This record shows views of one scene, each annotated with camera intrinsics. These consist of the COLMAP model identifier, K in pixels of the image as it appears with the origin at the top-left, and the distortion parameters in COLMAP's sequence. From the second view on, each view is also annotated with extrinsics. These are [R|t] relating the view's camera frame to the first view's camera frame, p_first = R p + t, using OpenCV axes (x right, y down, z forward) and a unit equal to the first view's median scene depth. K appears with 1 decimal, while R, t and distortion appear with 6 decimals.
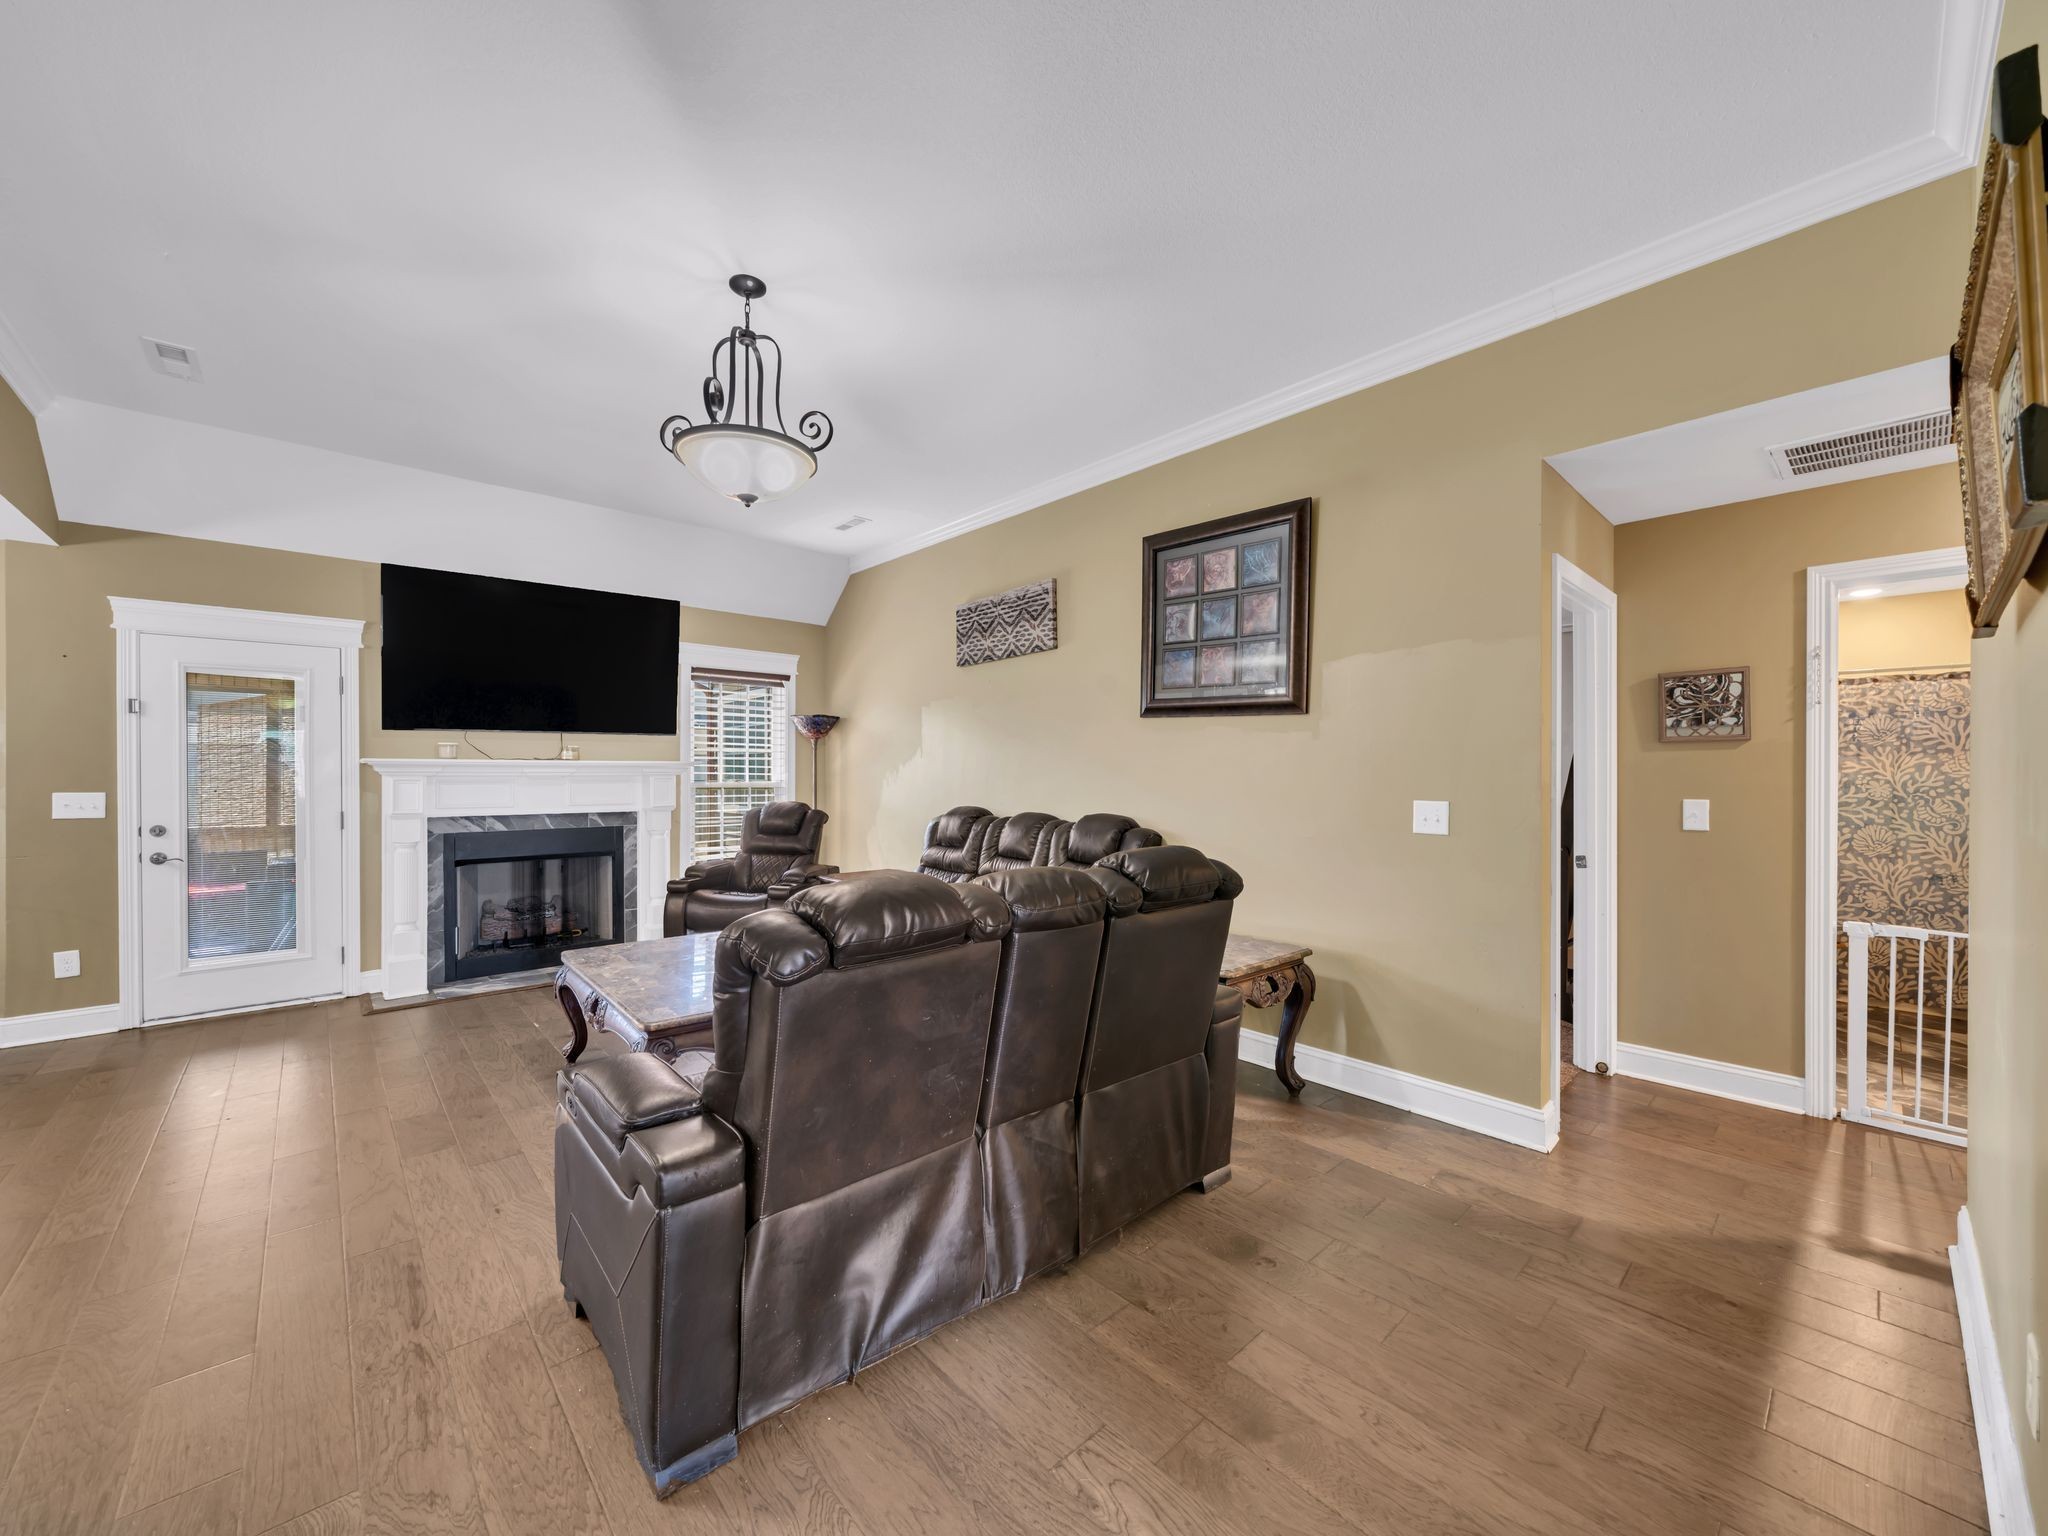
lens RADIAL K [[801.0, 0, 1016.5], [0, 801.0, 771.9], [0, 0, 1]] dist [-0.001630, -0.000886]
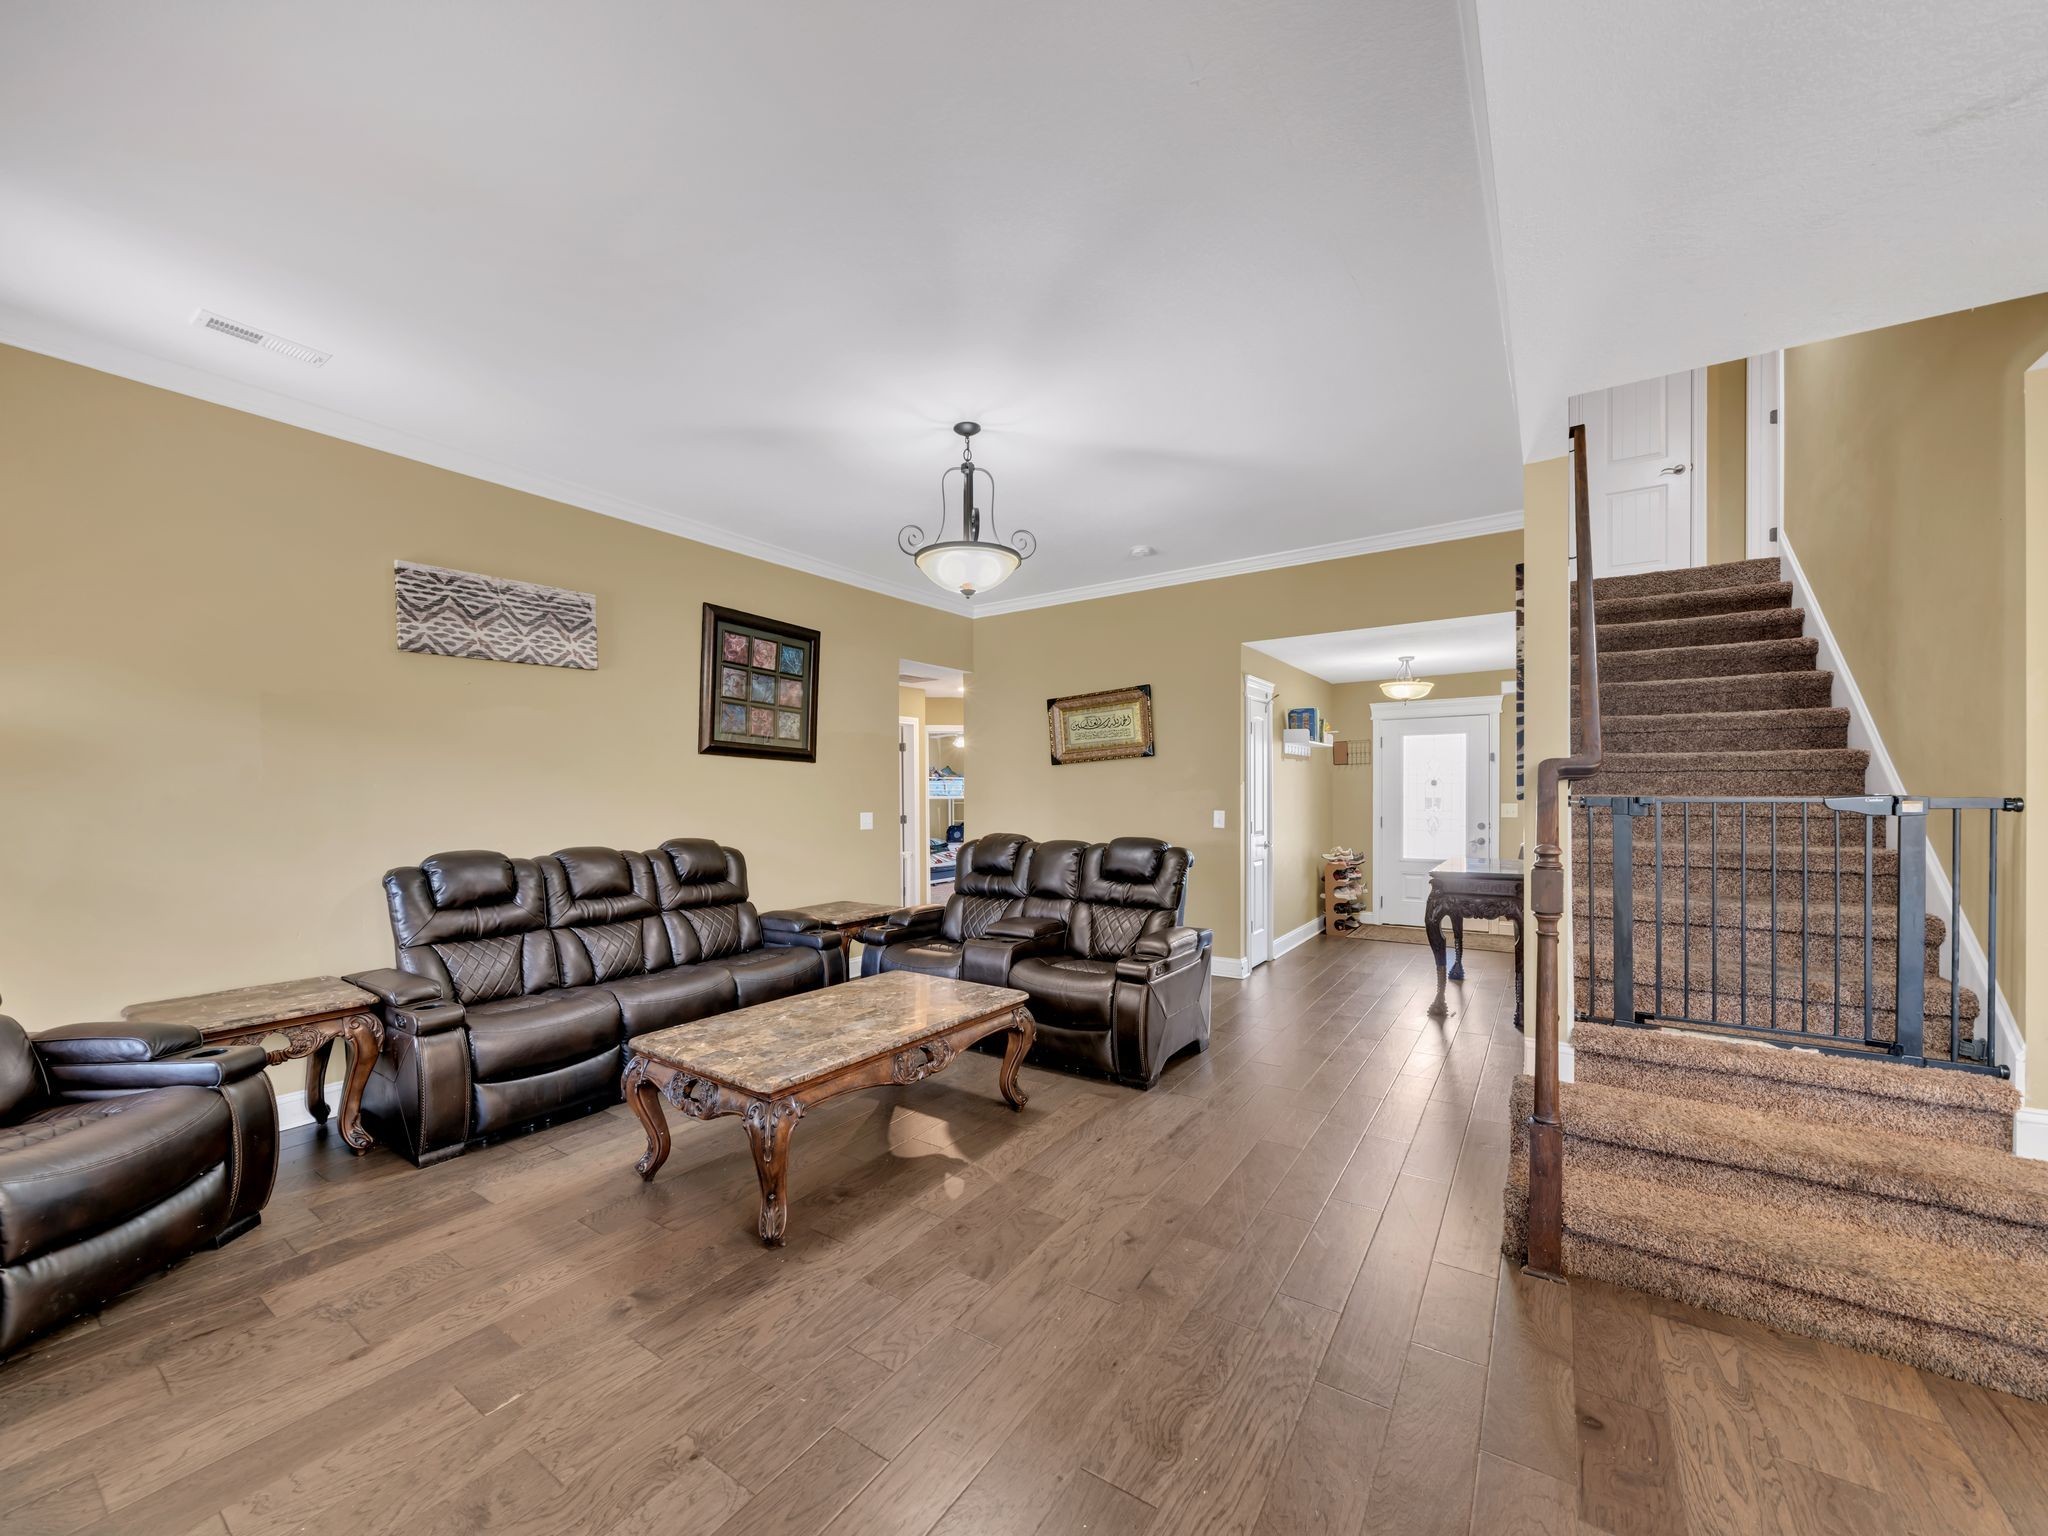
lens RADIAL K [[801.0, 0, 1011.4], [0, 801.0, 787.8], [0, 0, 1]] dist [-0.001630, -0.000886]
pose [[-0.244103, 0.005010, 0.969736, -1.144296], [0.007495, 0.999967, -0.003279, -0.011326], [-0.969720, 0.006468, -0.244133, 0.884980]]
